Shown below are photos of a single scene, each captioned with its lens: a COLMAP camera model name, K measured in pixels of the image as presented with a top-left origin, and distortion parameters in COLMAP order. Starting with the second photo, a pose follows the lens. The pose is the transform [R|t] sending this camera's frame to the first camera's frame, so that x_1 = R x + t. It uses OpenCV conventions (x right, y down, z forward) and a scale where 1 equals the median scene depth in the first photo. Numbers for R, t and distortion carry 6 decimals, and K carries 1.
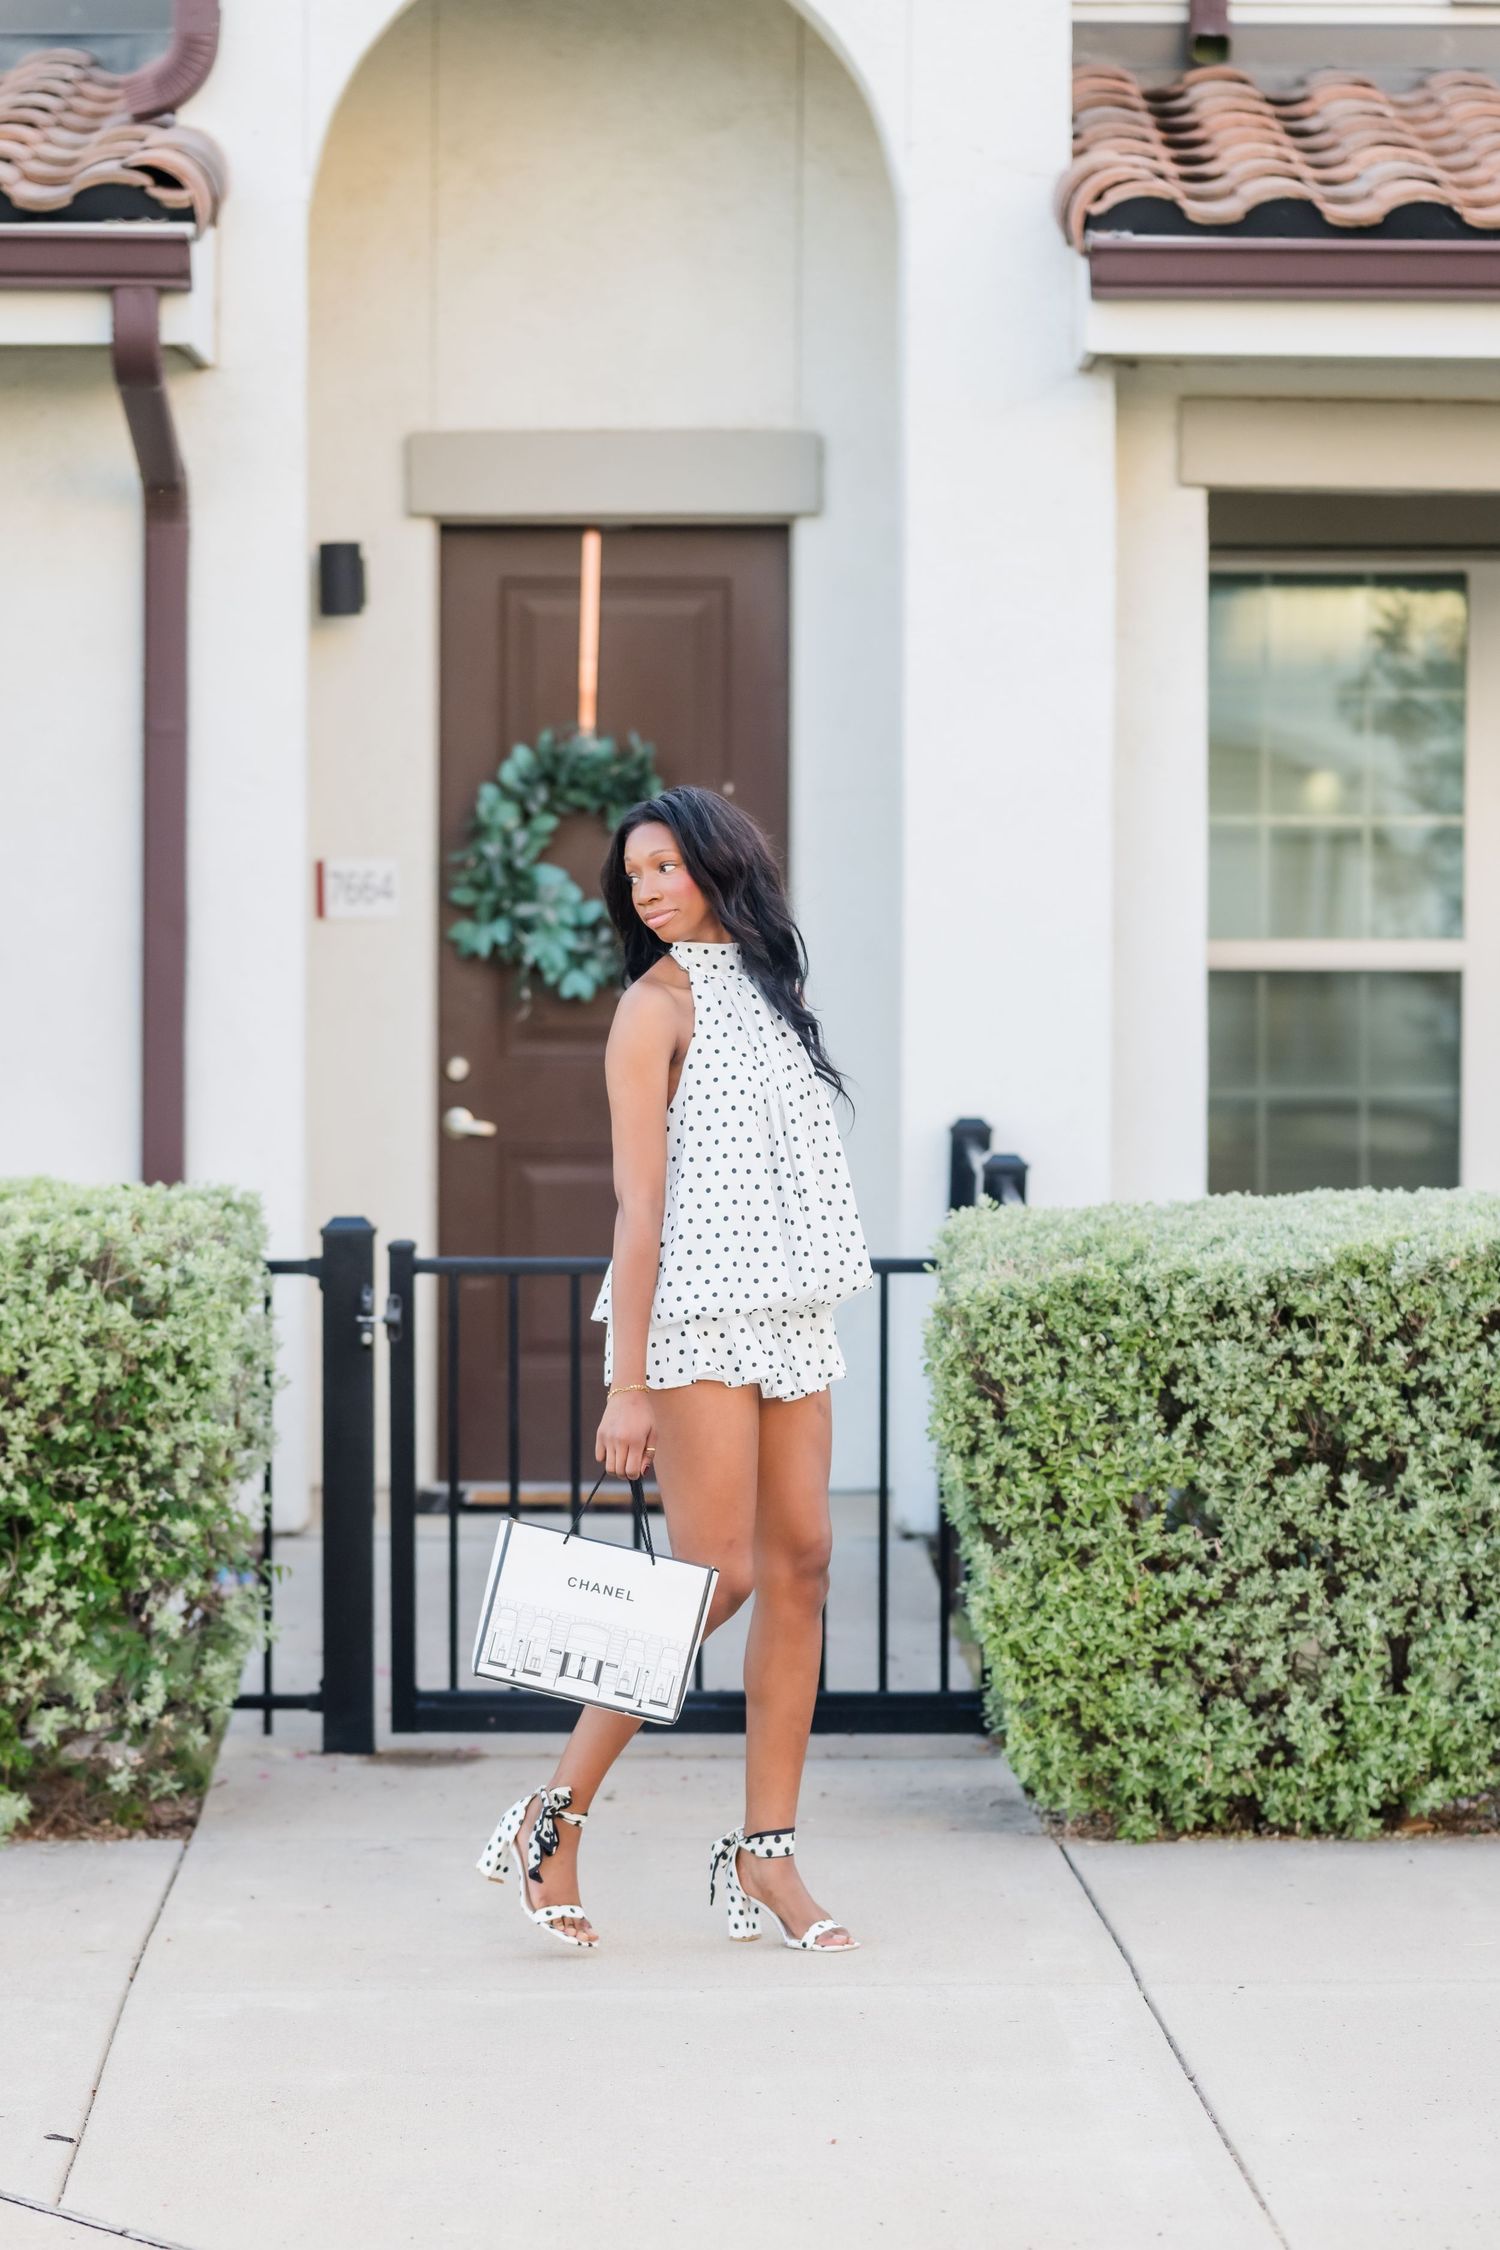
lens RADIAL K [[5670.3, 0, 750.0], [0, 5670.3, 1125.0], [0, 0, 1]] dist [0.078038, 0.192062]
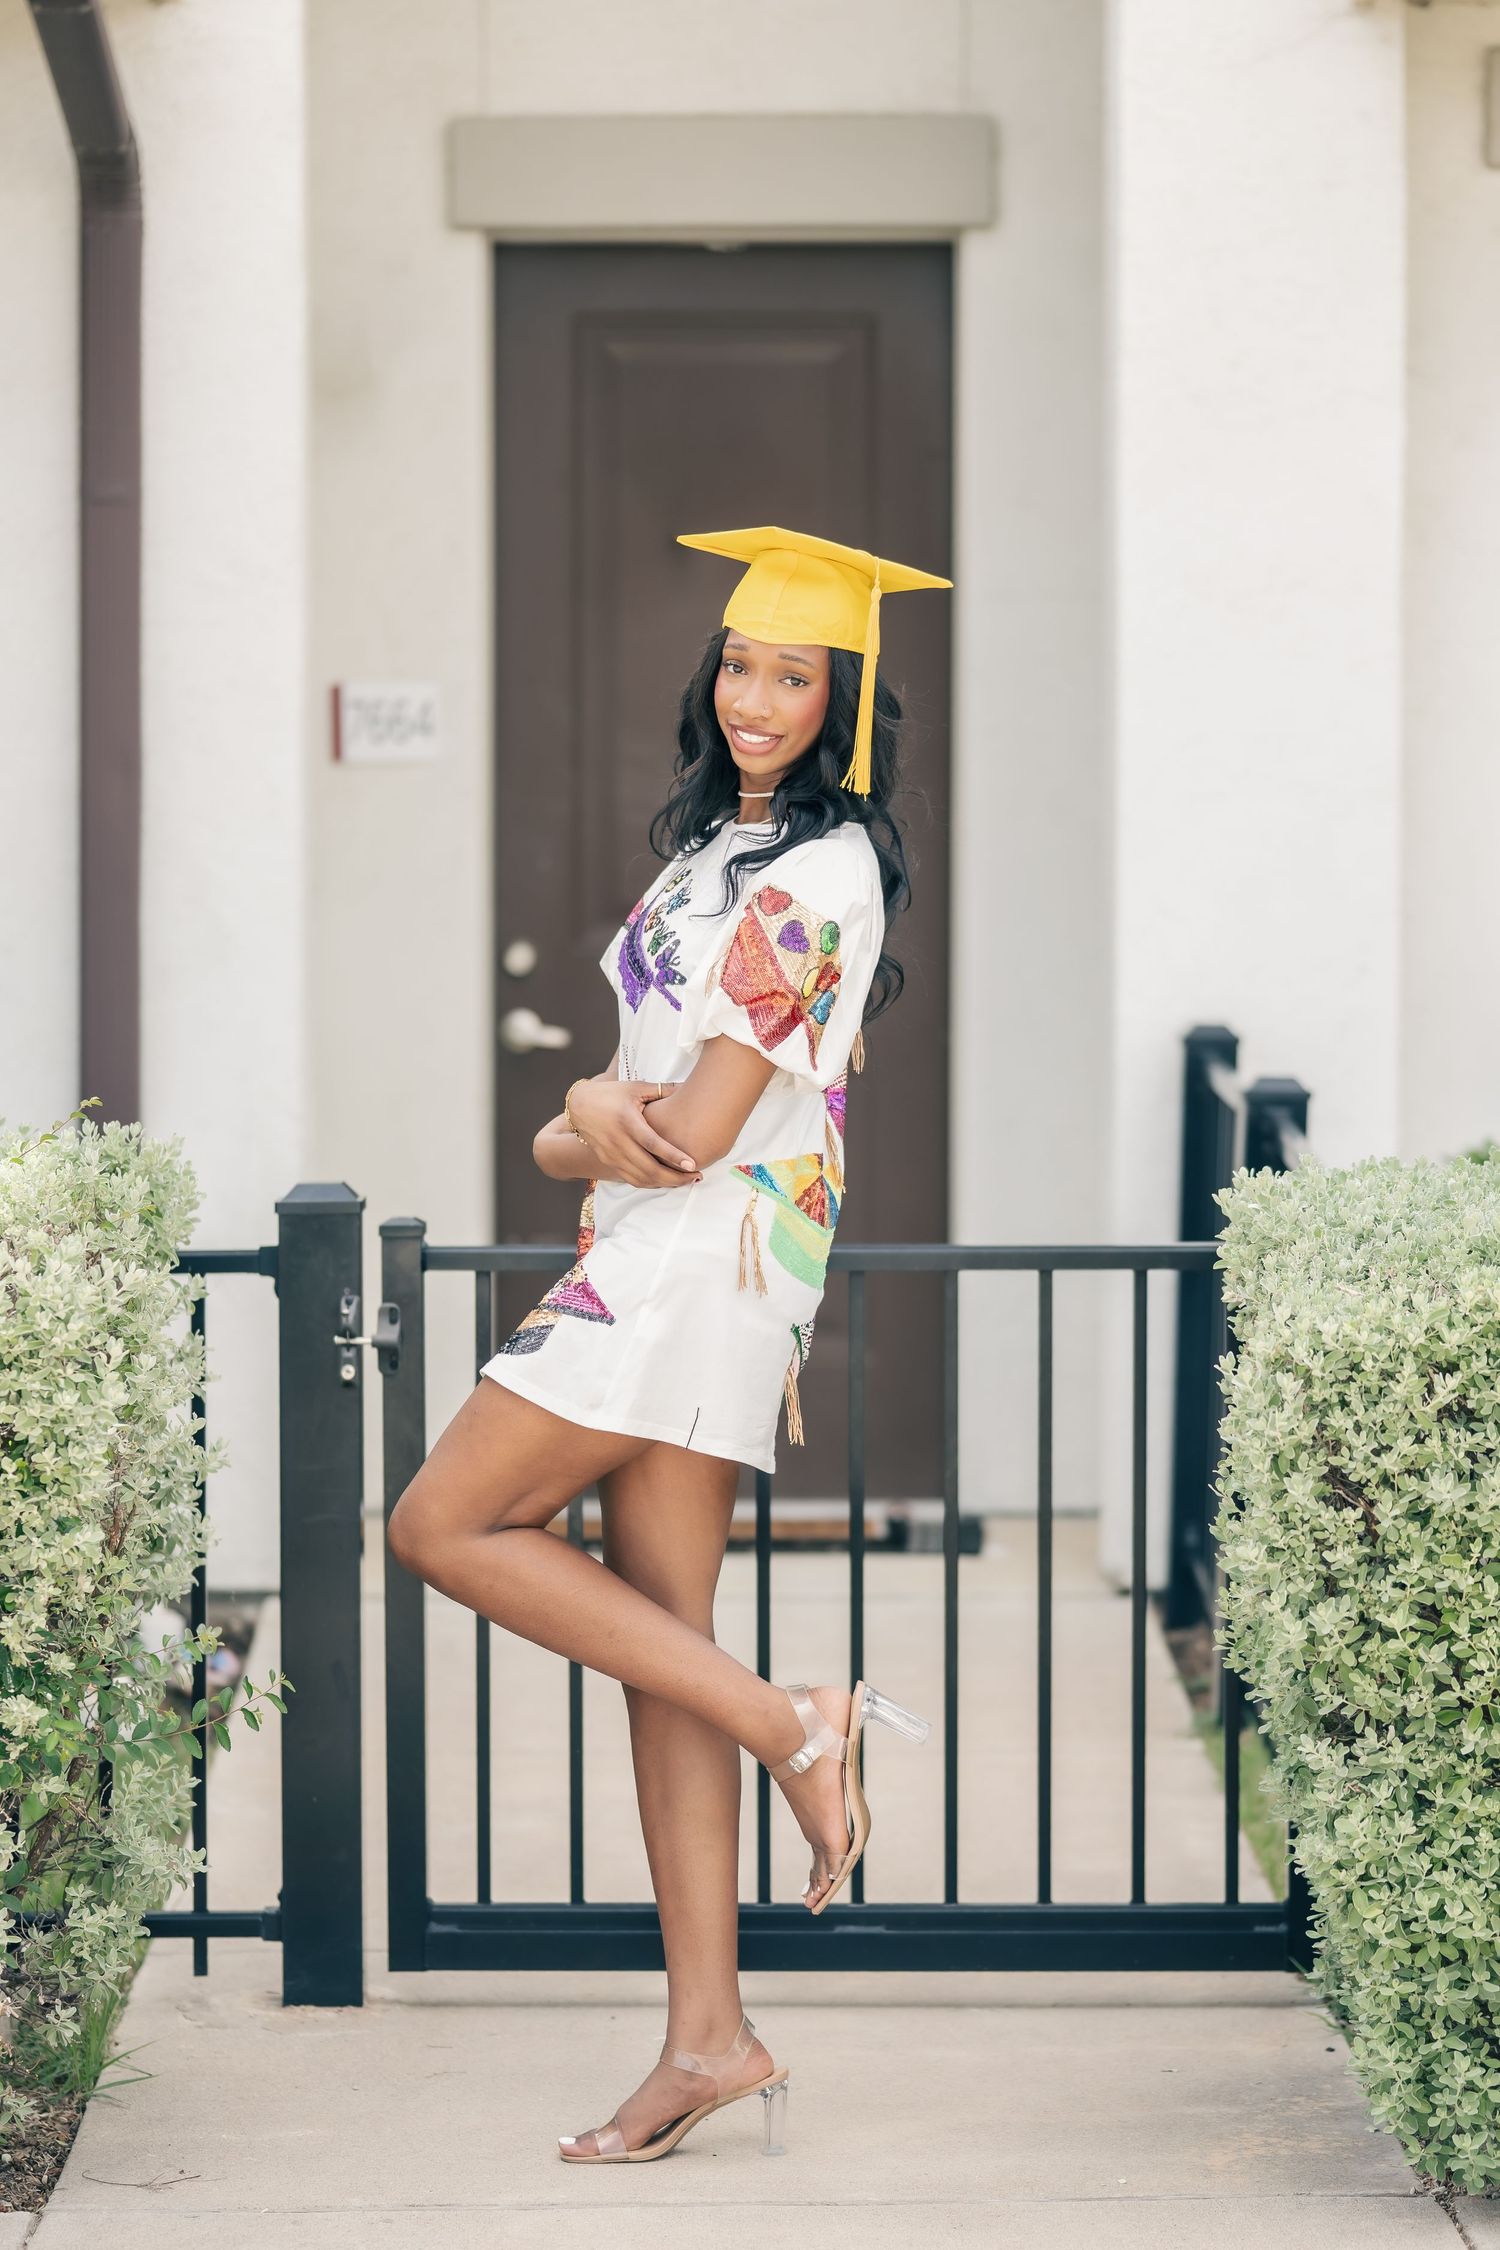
lens RADIAL K [[5239.1, 0, 750.0], [0, 5239.1, 1125.0], [0, 0, 1]] dist [0.014443, 0.068569]
pose [[0.999812, -0.002018, -0.019297, -0.008146], [0.002443, 0.999754, 0.022045, -0.003584], [0.019248, -0.022088, 0.999571, 0.343210]]
